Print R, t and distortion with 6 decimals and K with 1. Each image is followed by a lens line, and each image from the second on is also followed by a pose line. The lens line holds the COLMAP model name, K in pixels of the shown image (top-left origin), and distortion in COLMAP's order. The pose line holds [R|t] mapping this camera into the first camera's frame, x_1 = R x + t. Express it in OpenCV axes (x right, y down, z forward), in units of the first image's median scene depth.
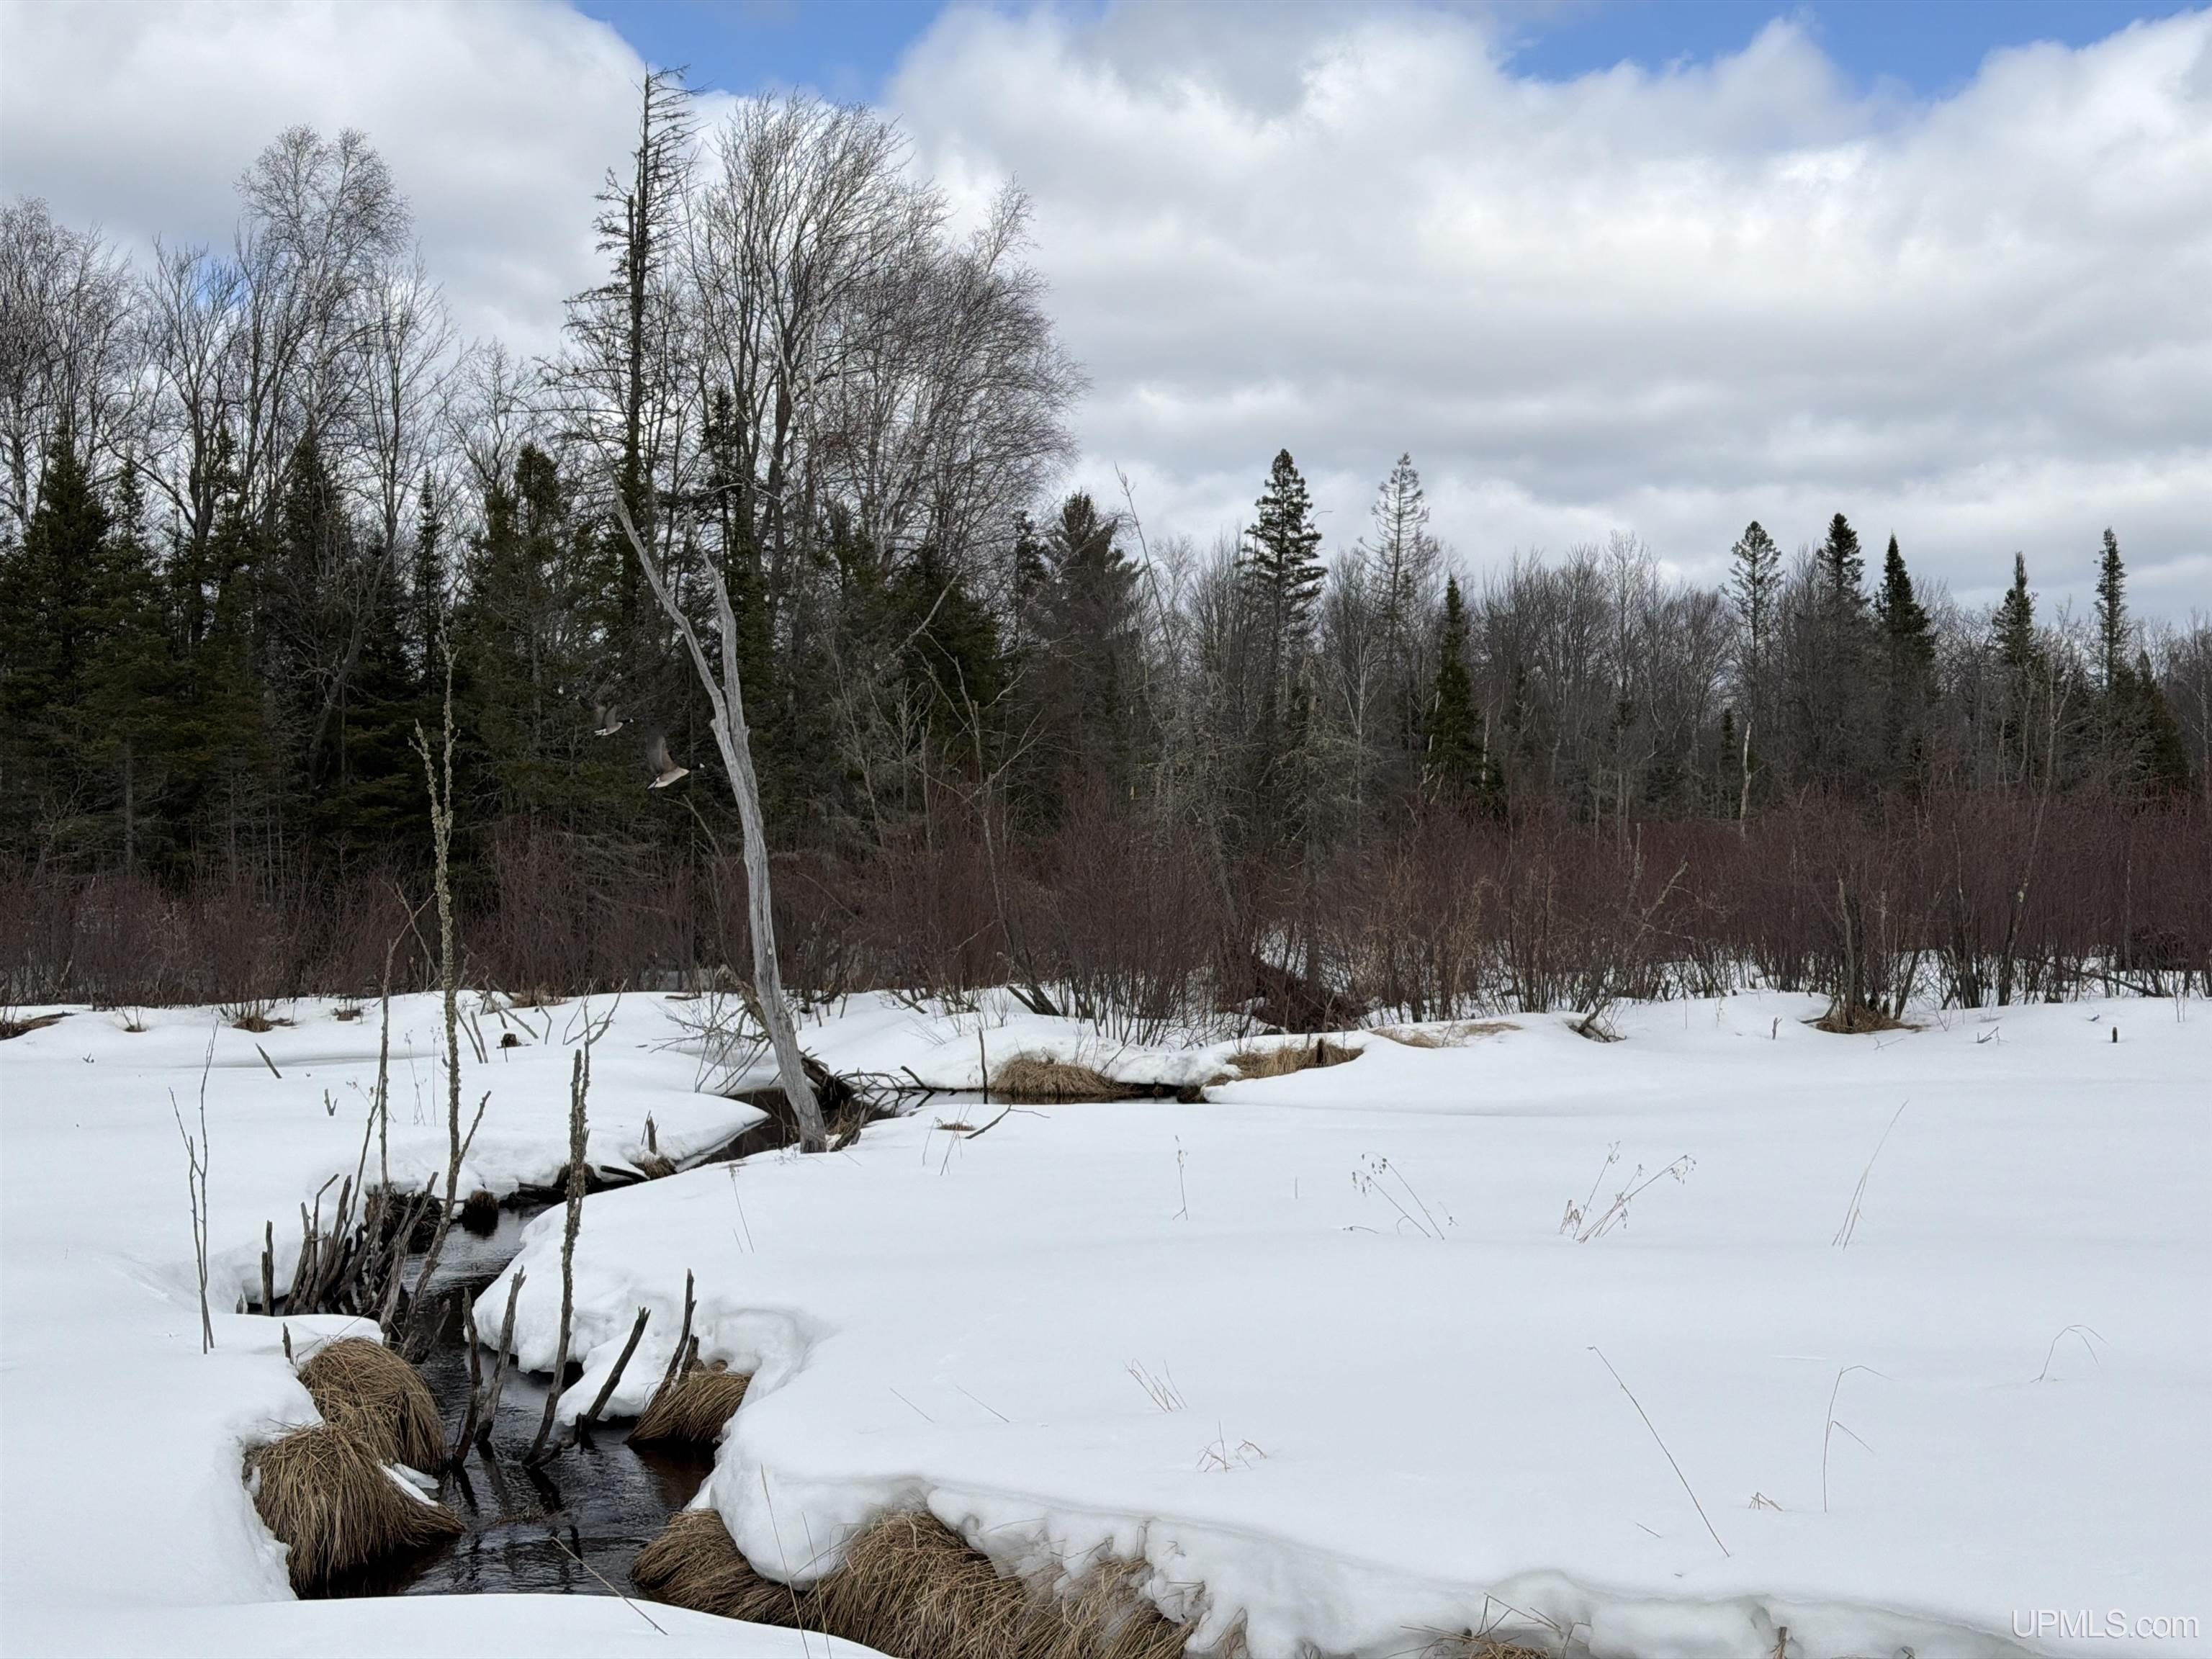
lens RADIAL K [[3023.3, 0, 1138.9], [0, 3023.3, 827.3], [0, 0, 1]] dist [0.211682, -0.523598]
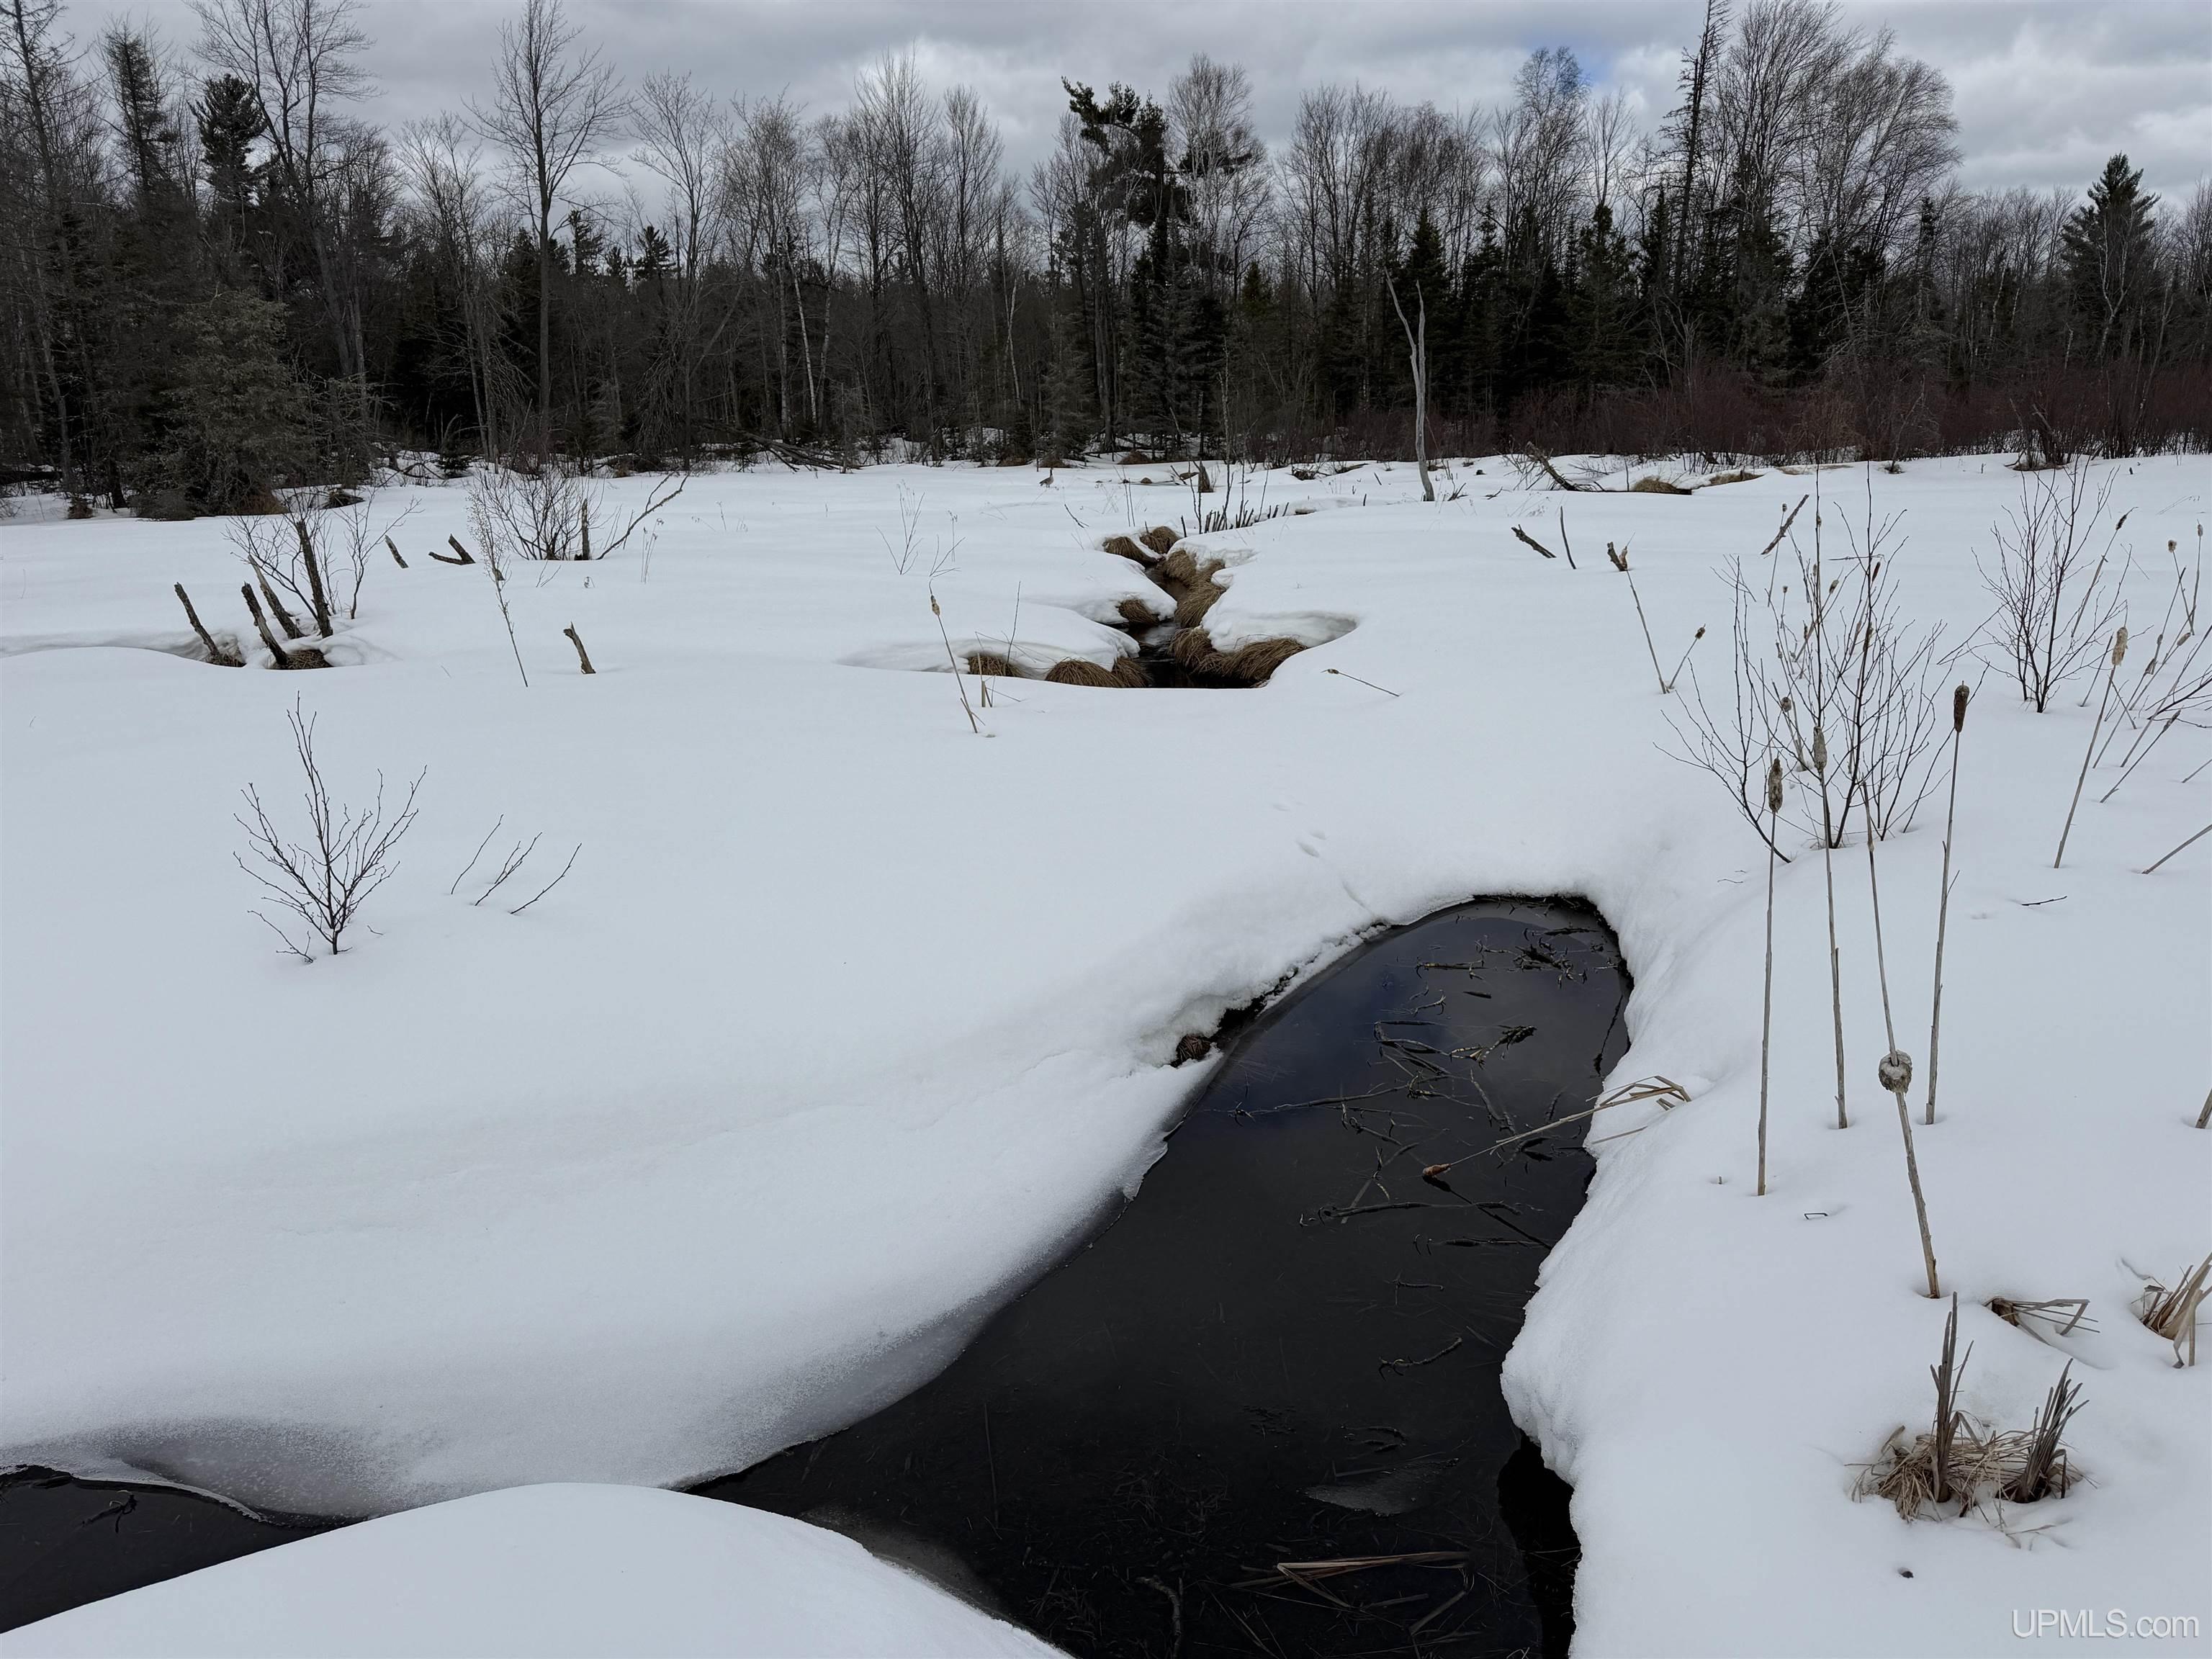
lens RADIAL K [[1520.1, 0, 1123.4], [0, 1520.1, 867.8], [0, 0, 1]] dist [0.072494, -0.103033]
pose [[0.808149, 0.154180, -0.568440, 0.196052], [0.026321, 0.954710, 0.296370, -0.003016], [0.588390, -0.254473, 0.767490, -0.164428]]
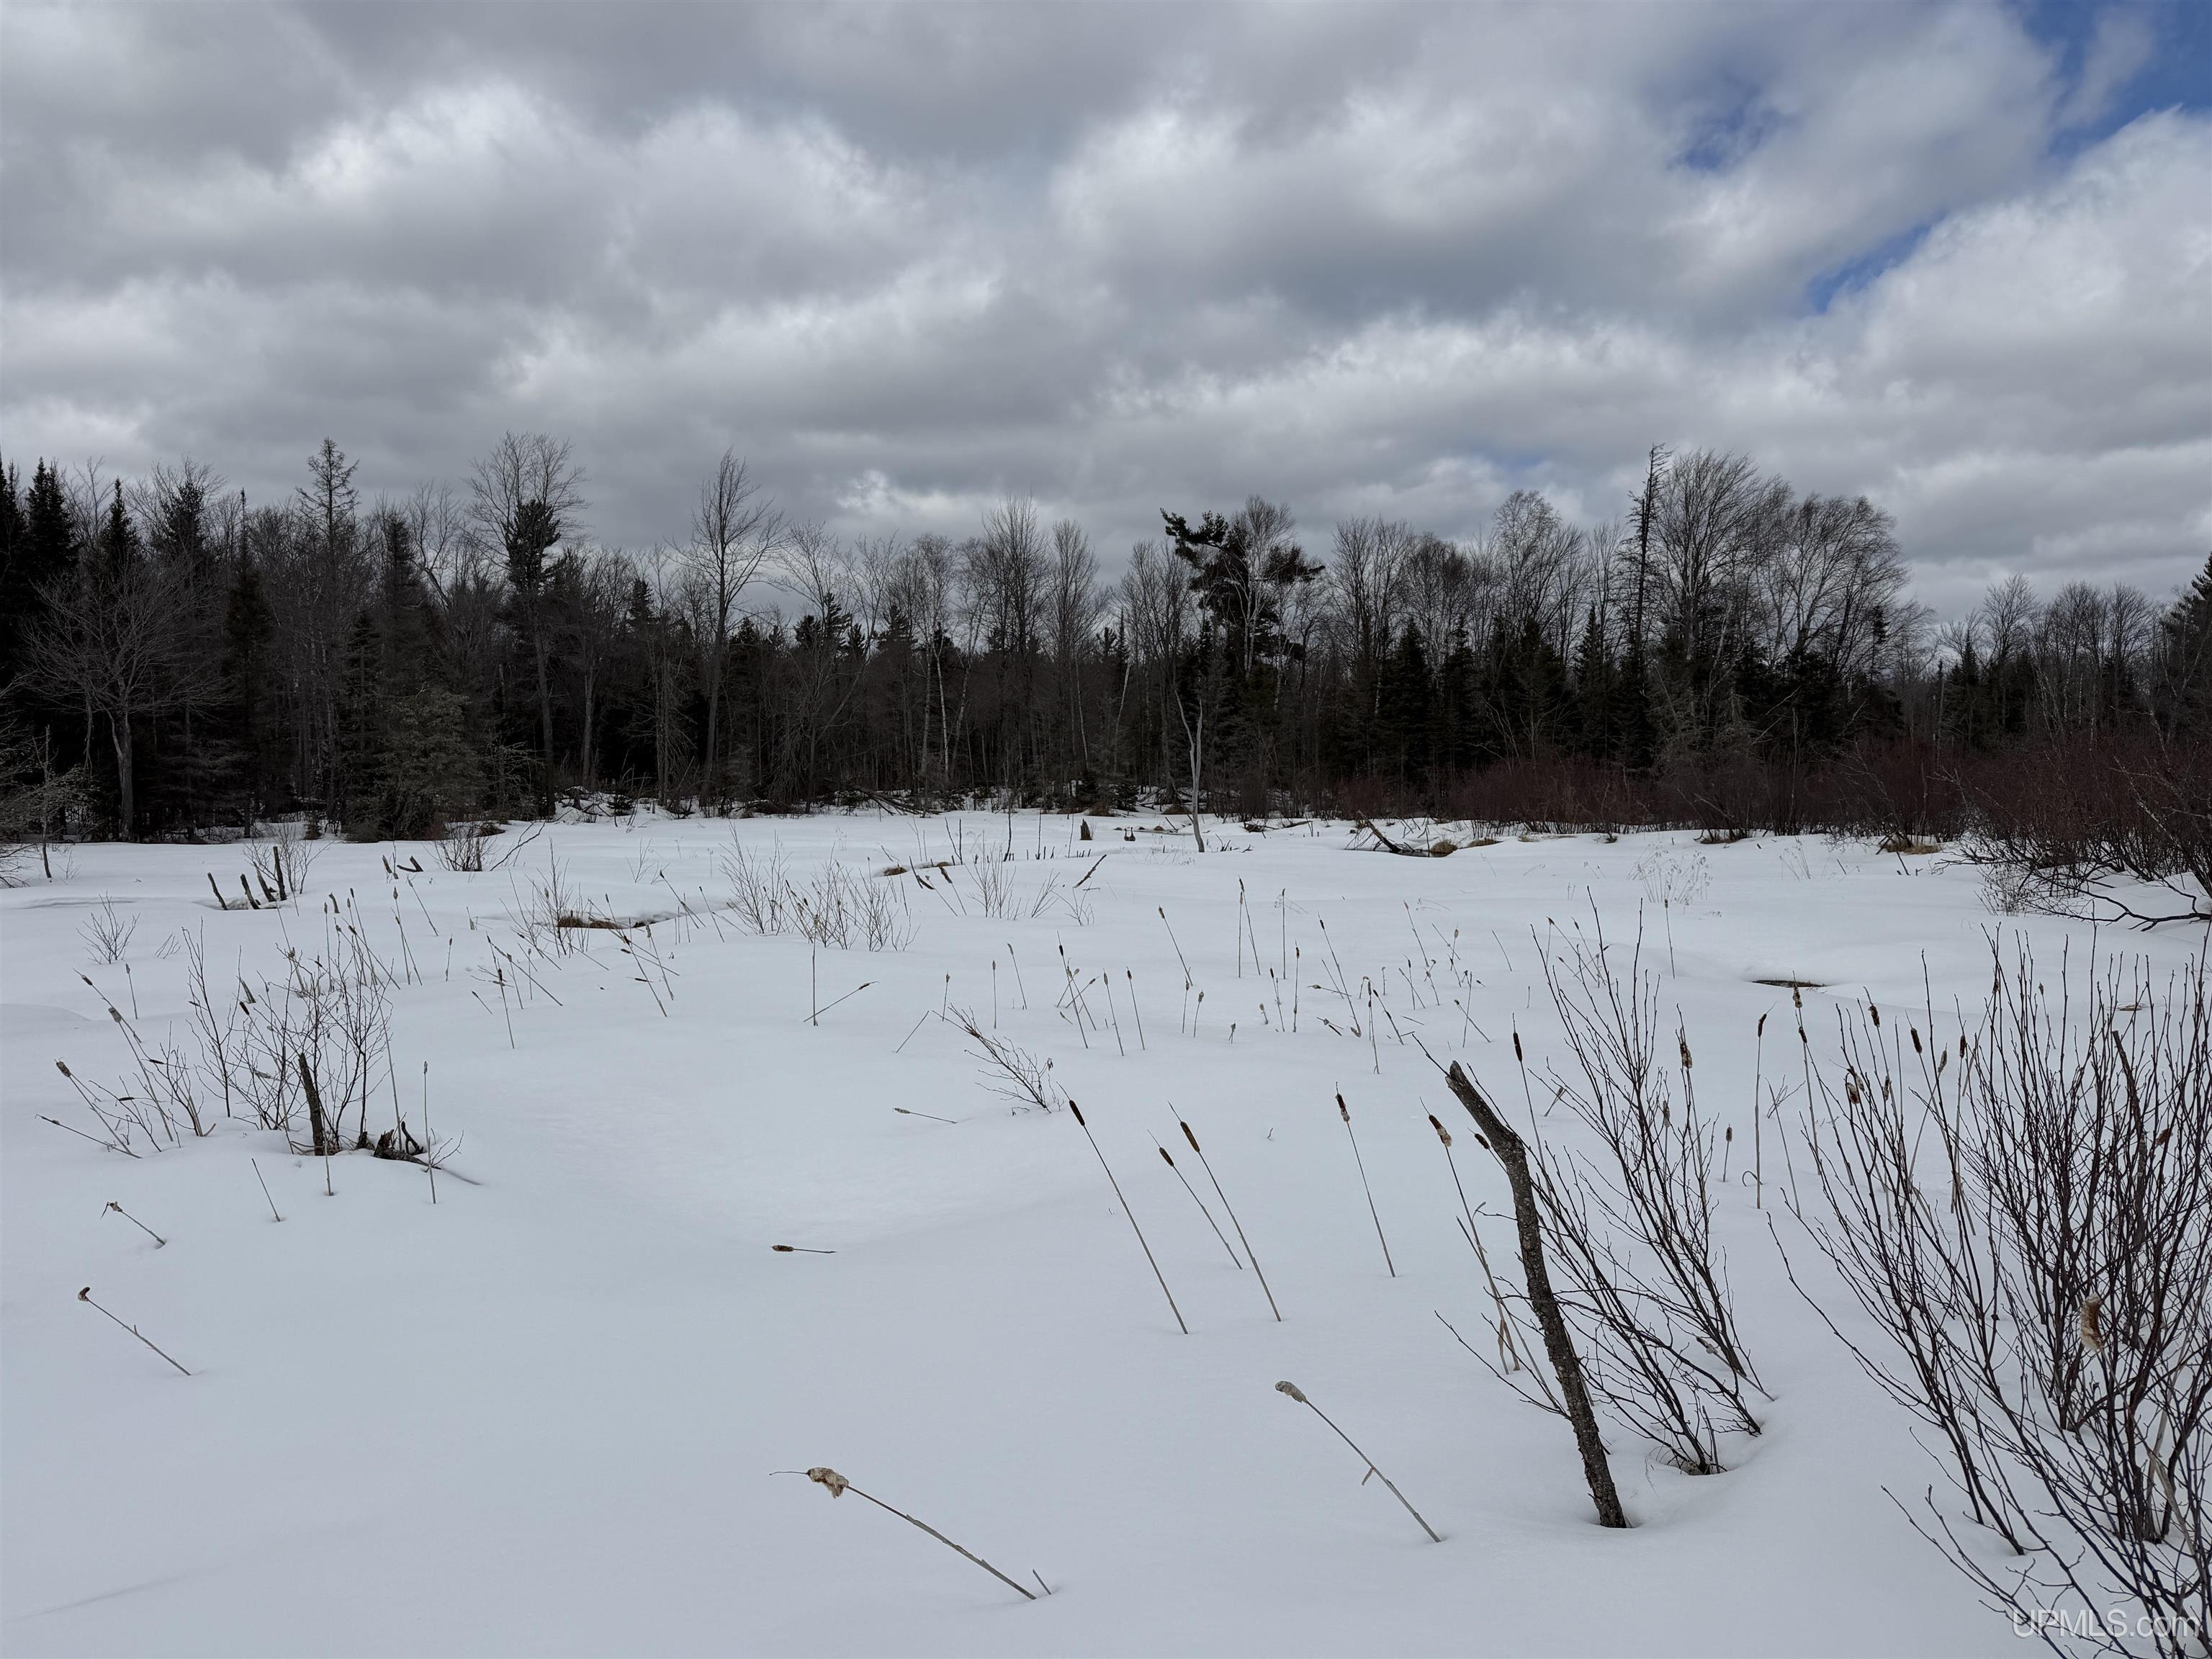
lens RADIAL K [[1520.1, 0, 1123.4], [0, 1520.1, 867.8], [0, 0, 1]] dist [0.072494, -0.103033]
pose [[0.706900, 0.049236, -0.705598, 0.430325], [0.009930, 0.996785, 0.079503, -0.013703], [0.707244, -0.063207, 0.704138, -0.190234]]
